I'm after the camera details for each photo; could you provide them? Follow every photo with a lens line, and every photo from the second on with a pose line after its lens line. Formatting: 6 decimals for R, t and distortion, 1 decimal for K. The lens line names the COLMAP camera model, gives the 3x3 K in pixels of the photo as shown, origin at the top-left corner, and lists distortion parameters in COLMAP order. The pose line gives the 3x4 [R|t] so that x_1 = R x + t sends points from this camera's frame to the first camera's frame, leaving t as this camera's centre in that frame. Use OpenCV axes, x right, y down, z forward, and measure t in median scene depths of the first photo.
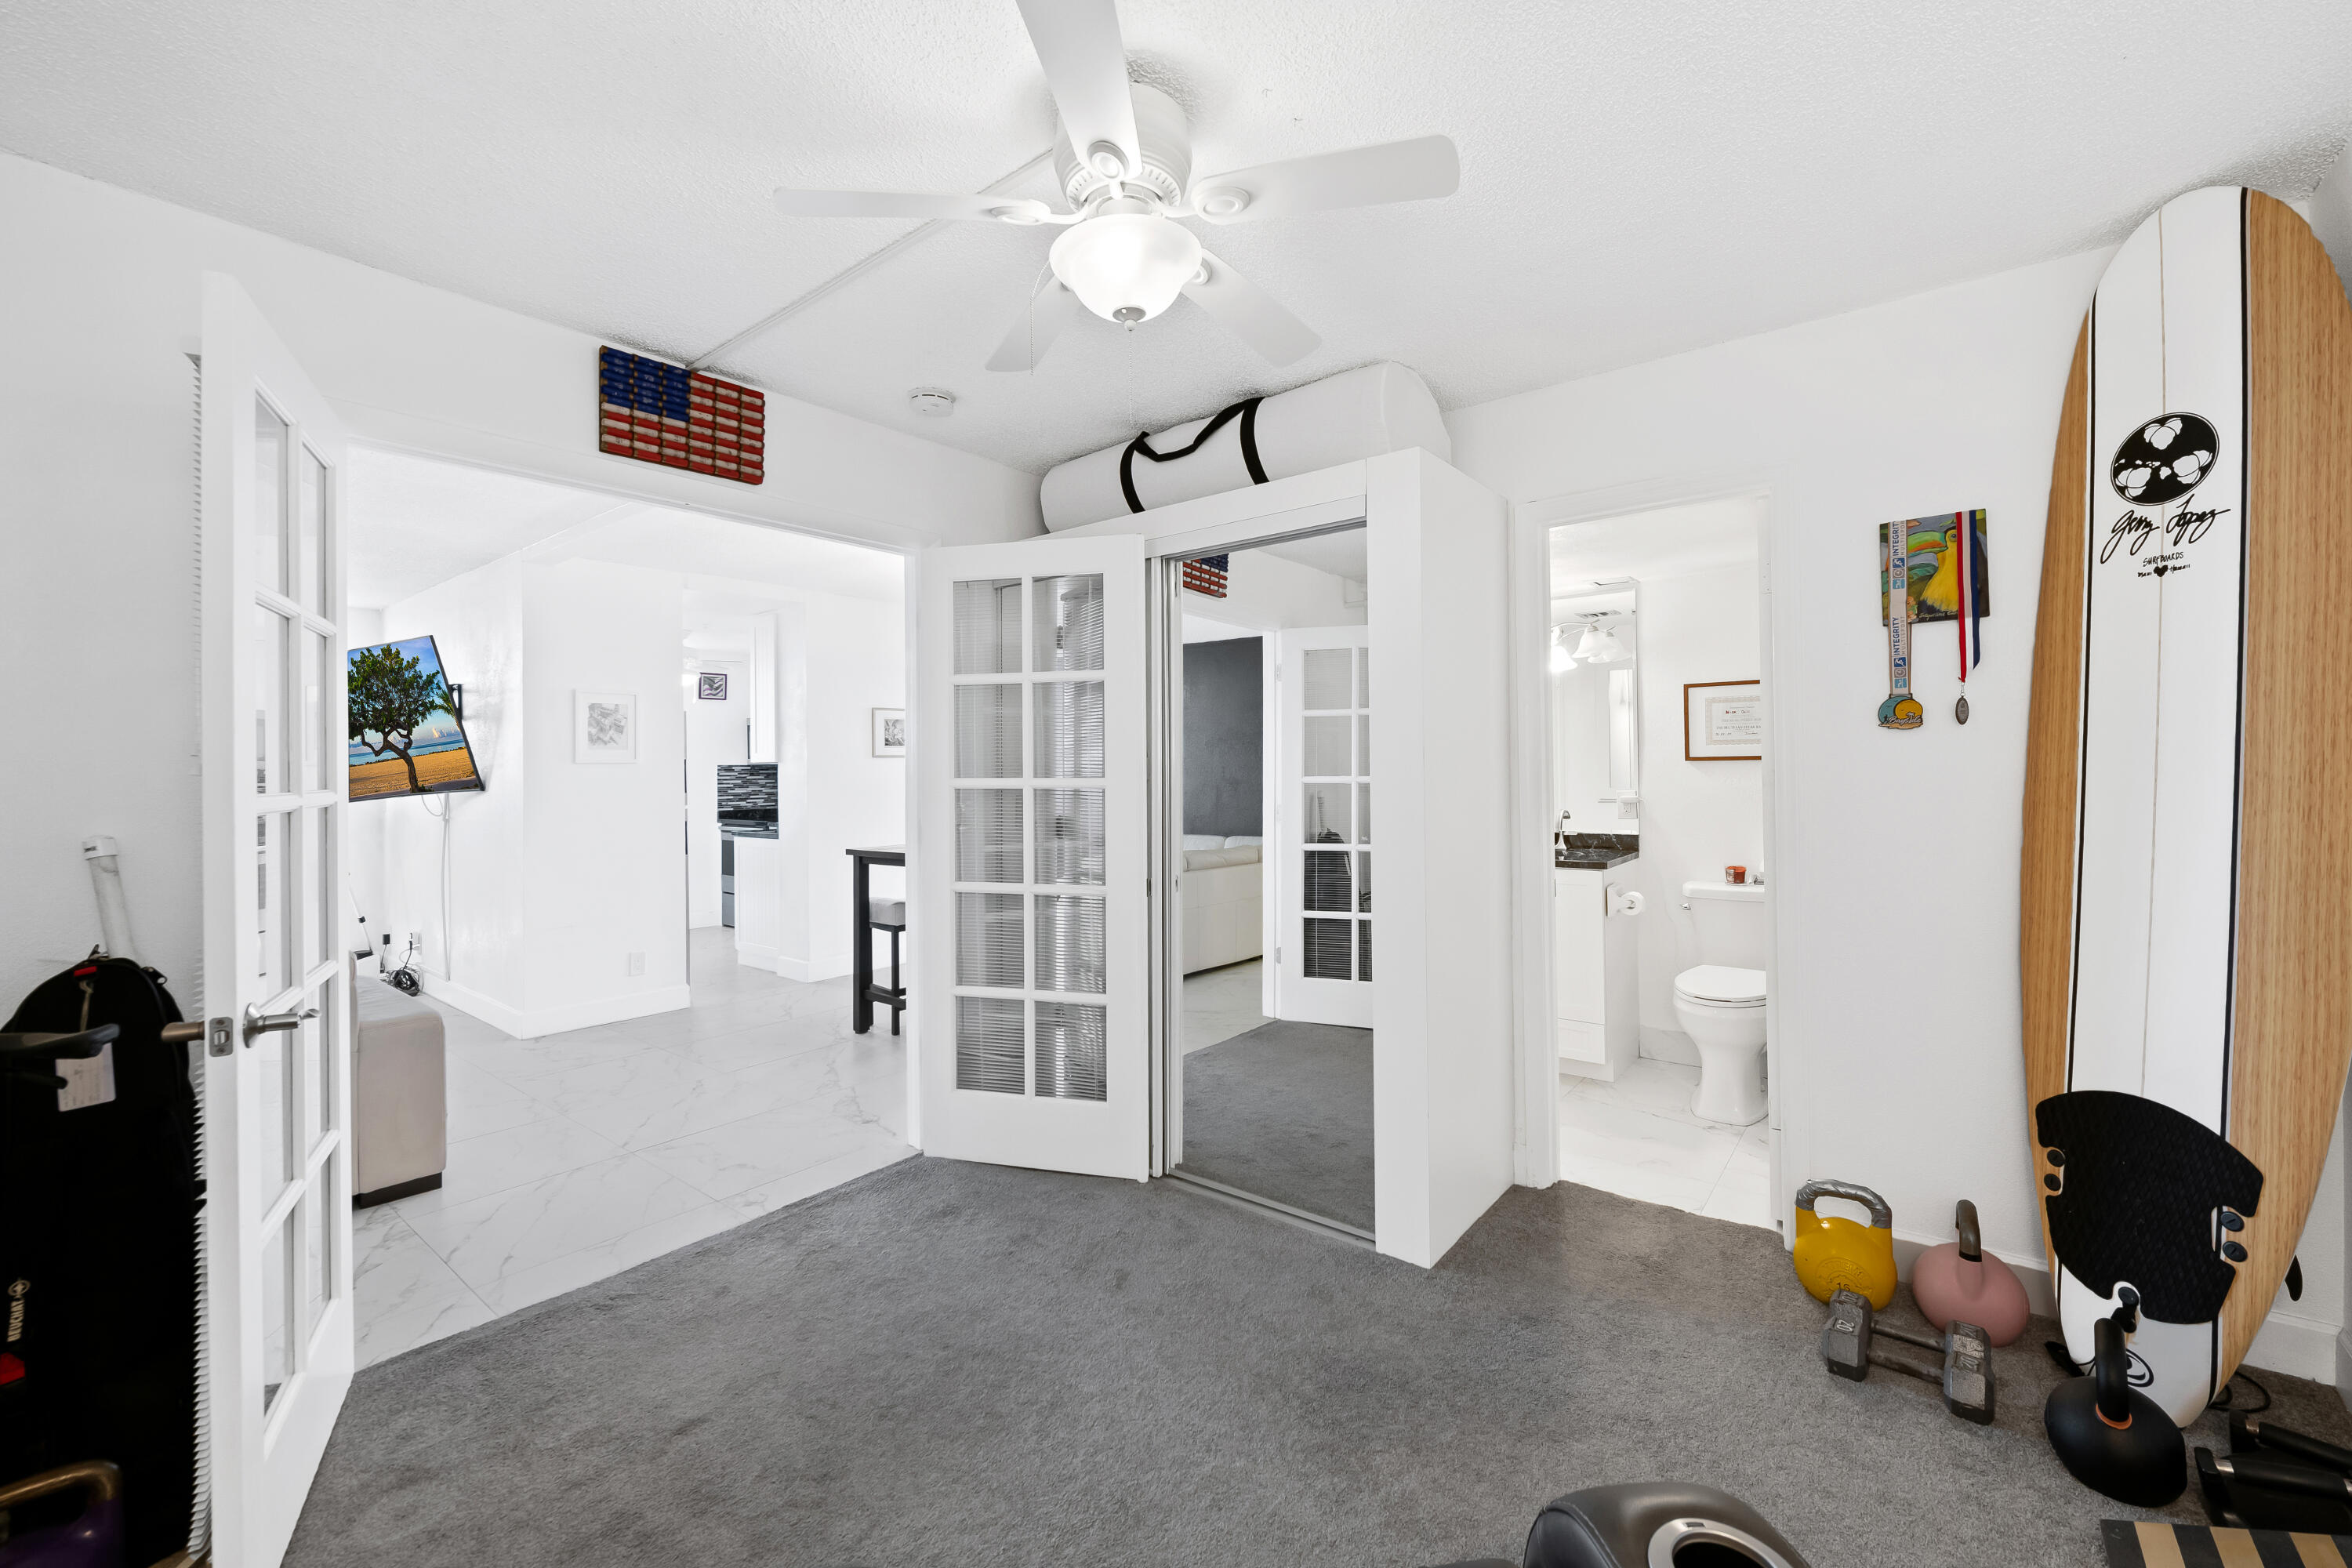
lens RADIAL K [[943.7, 0, 1174.9], [0, 943.7, 776.2], [0, 0, 1]] dist [-0.001533, 0.000120]
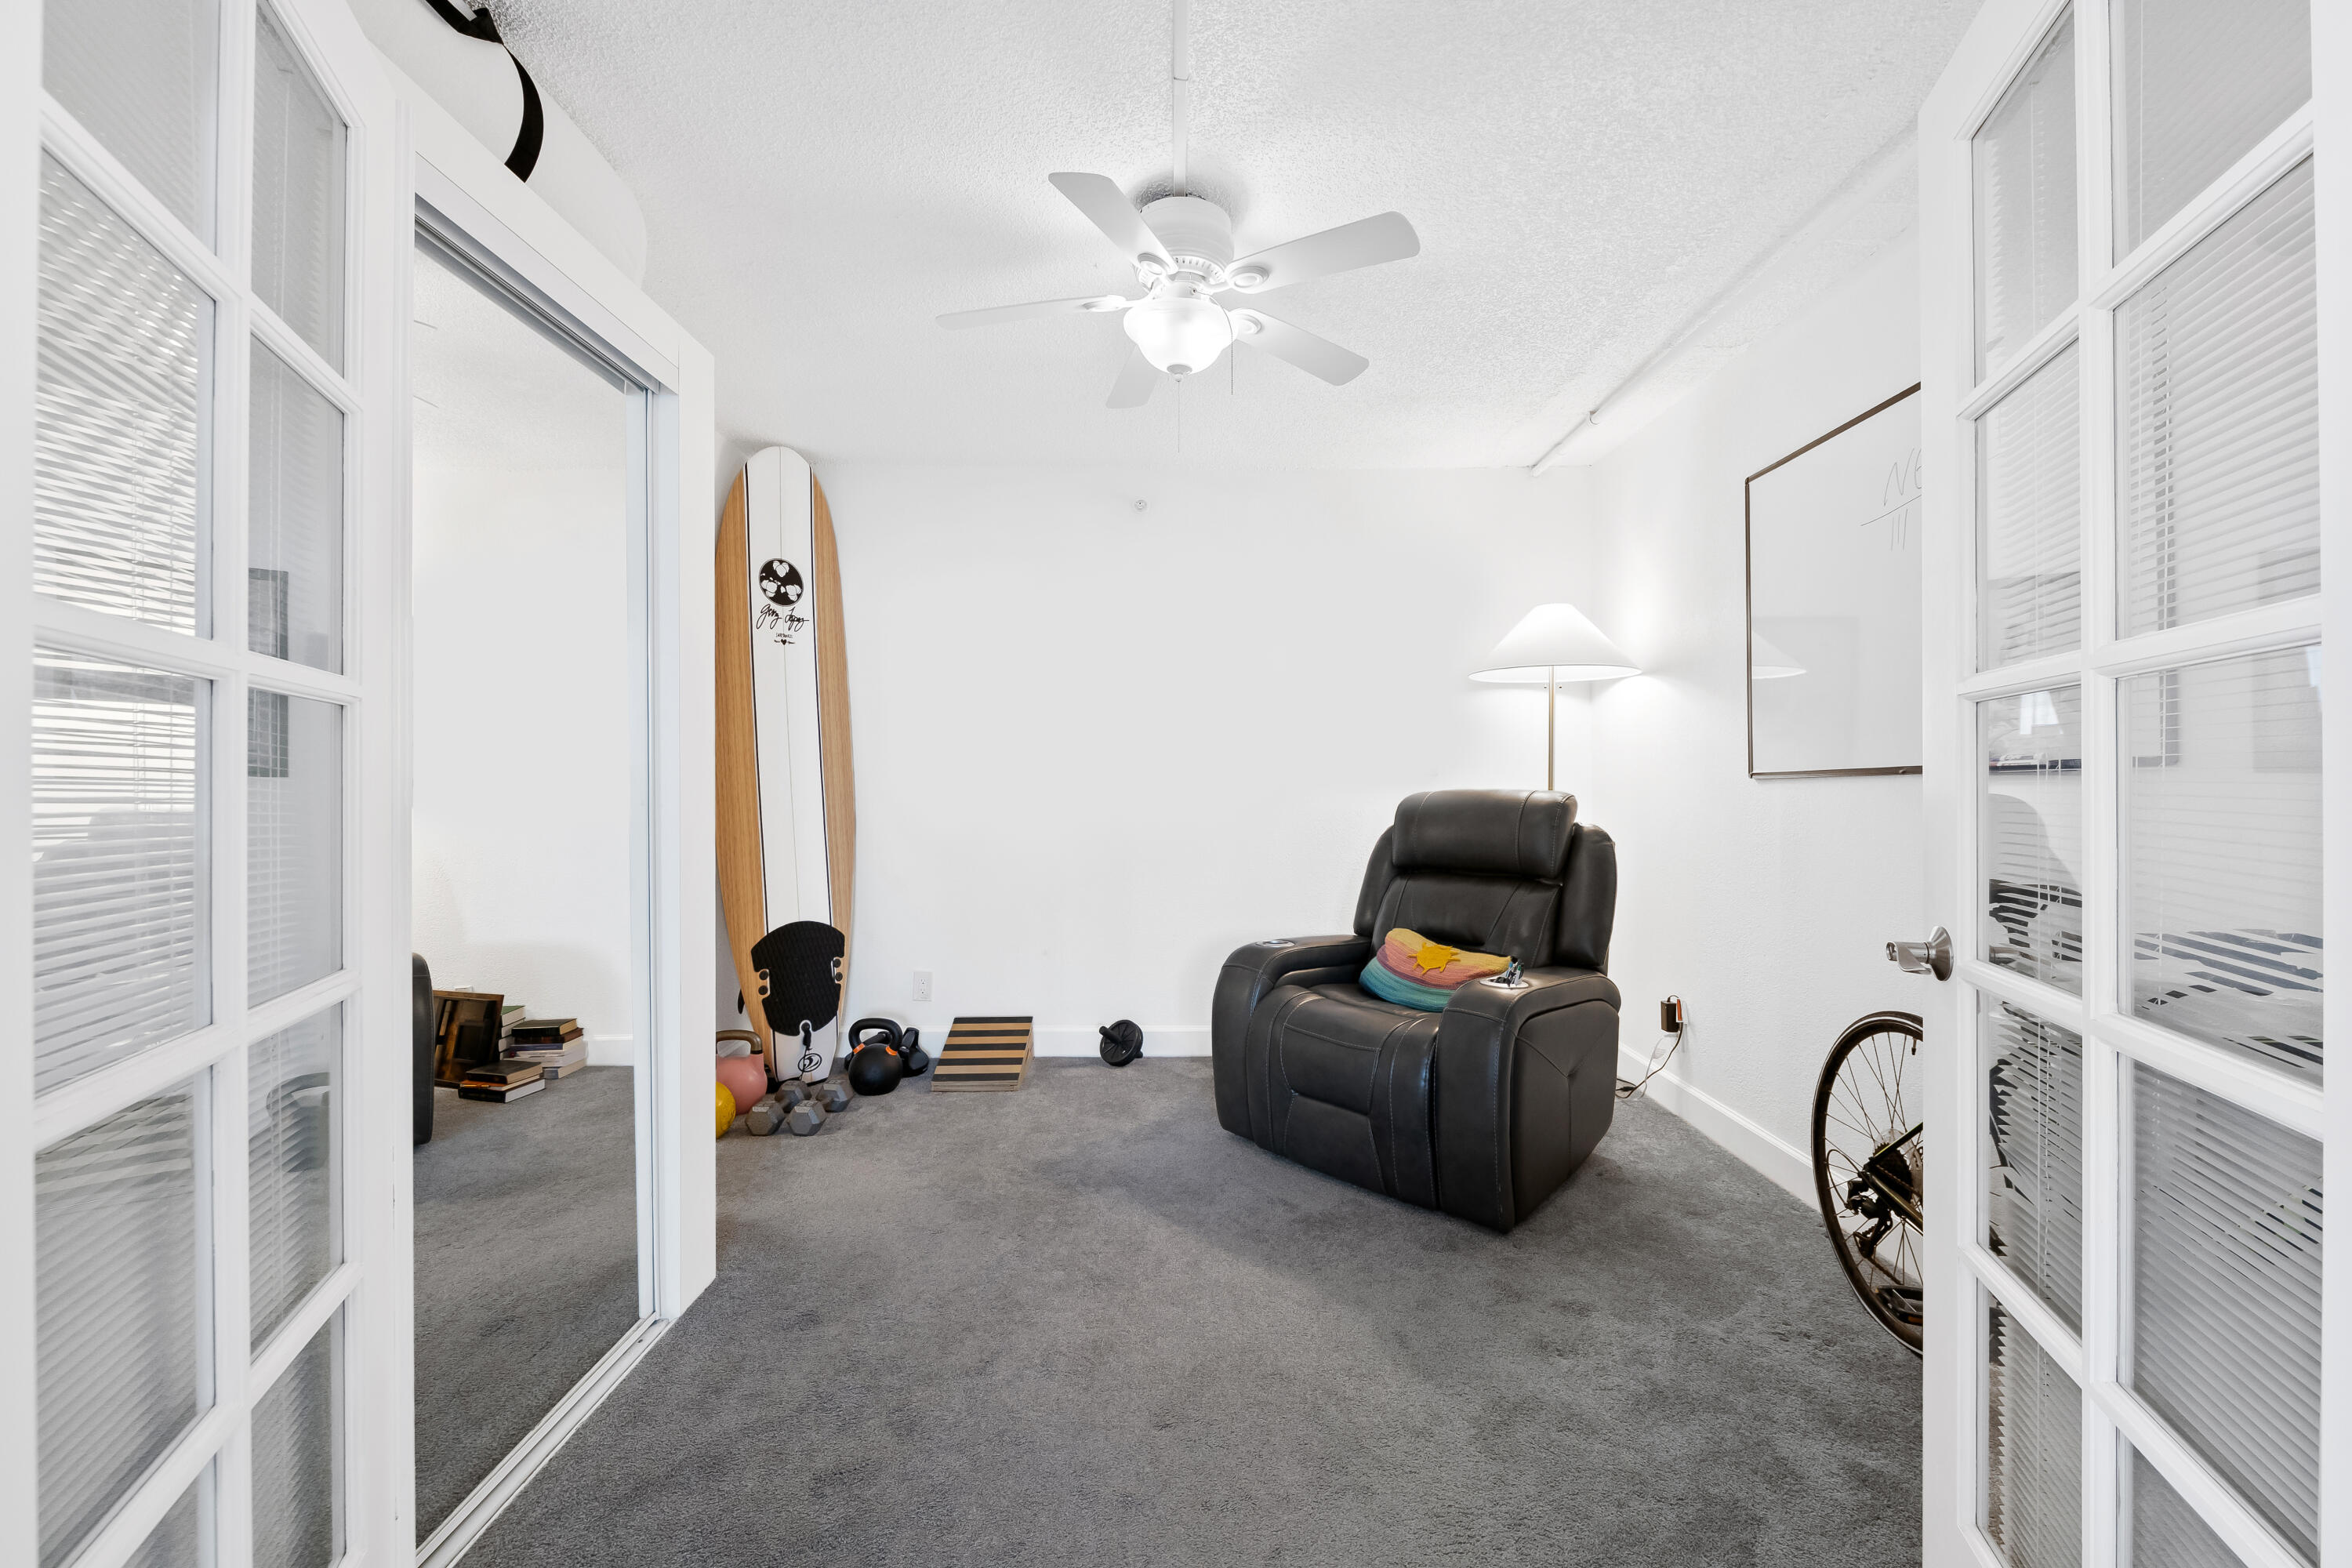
lens RADIAL K [[943.7, 0, 1178.2], [0, 943.7, 767.6], [0, 0, 1]] dist [-0.001533, 0.000120]
pose [[-0.597407, 0.006279, 0.801913, -0.928279], [0.010915, 0.999940, 0.000302, 0.040712], [-0.801864, 0.008933, -0.597440, 1.494279]]
